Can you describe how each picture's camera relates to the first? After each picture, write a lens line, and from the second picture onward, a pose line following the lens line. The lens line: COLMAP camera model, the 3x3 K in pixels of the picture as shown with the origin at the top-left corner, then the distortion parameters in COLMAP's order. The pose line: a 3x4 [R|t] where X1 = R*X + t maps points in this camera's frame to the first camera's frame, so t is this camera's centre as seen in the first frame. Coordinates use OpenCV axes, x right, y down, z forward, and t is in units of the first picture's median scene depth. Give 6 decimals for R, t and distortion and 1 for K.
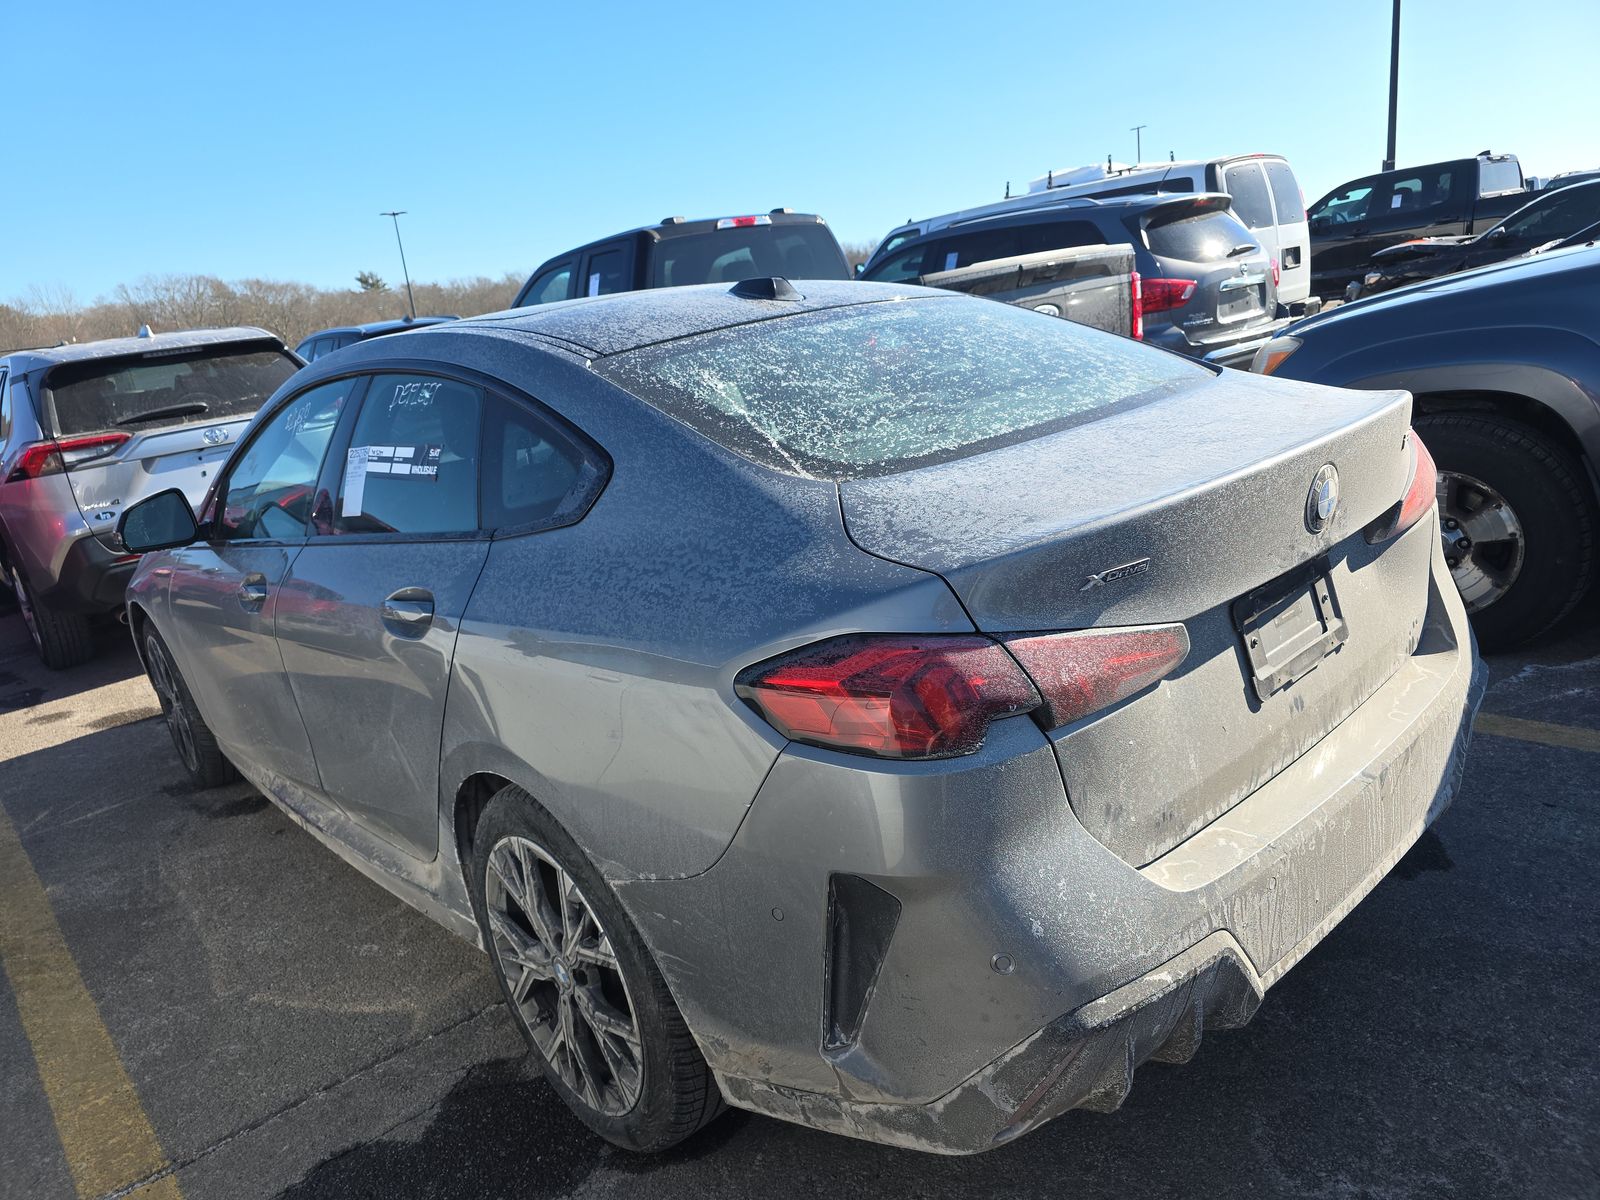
lens RADIAL K [[1095.1, 0, 800.0], [0, 1095.1, 600.0], [0, 0, 1]] dist [0.079276, -0.060492]
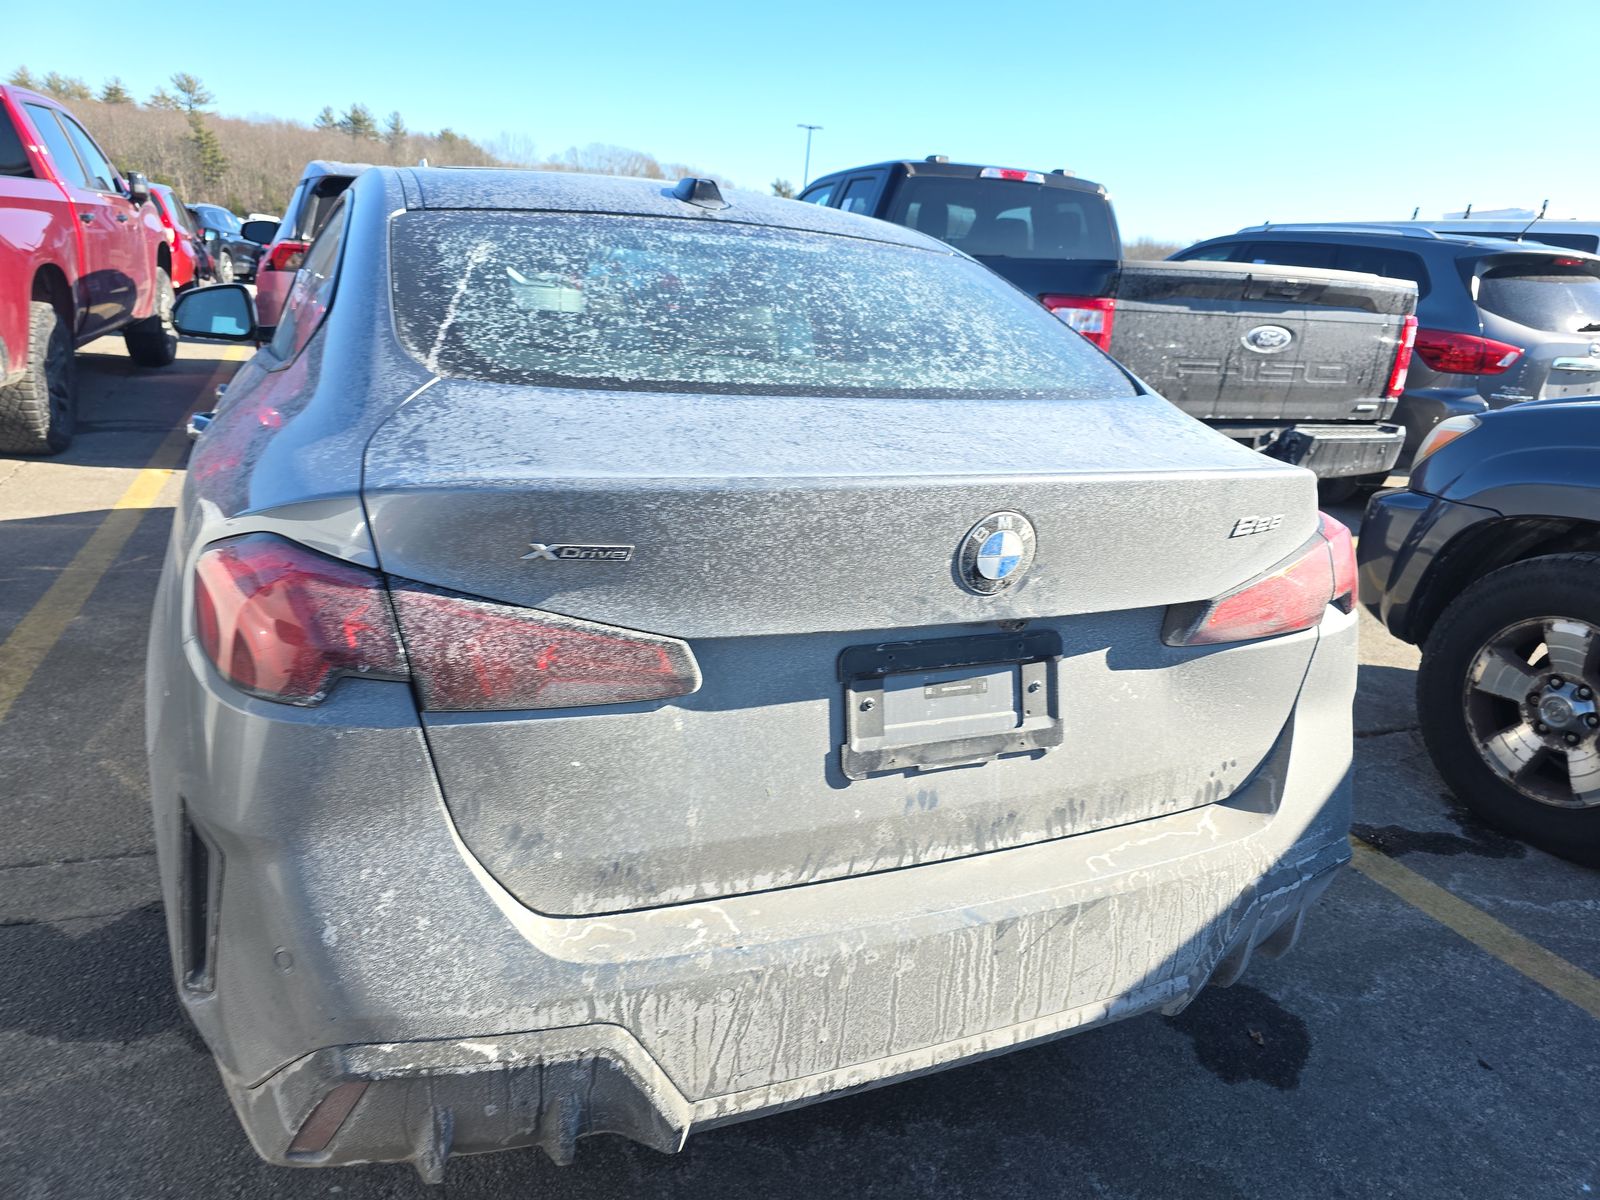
lens RADIAL K [[1107.4, 0, 809.7], [0, 1107.4, 566.8], [0, 0, 1]] dist [0.066972, -0.067338]
pose [[0.930065, 0.279932, -0.237943, 0.524458], [-0.277678, 0.959682, 0.043655, -0.078271], [0.240570, 0.025469, 0.970298, 0.215219]]
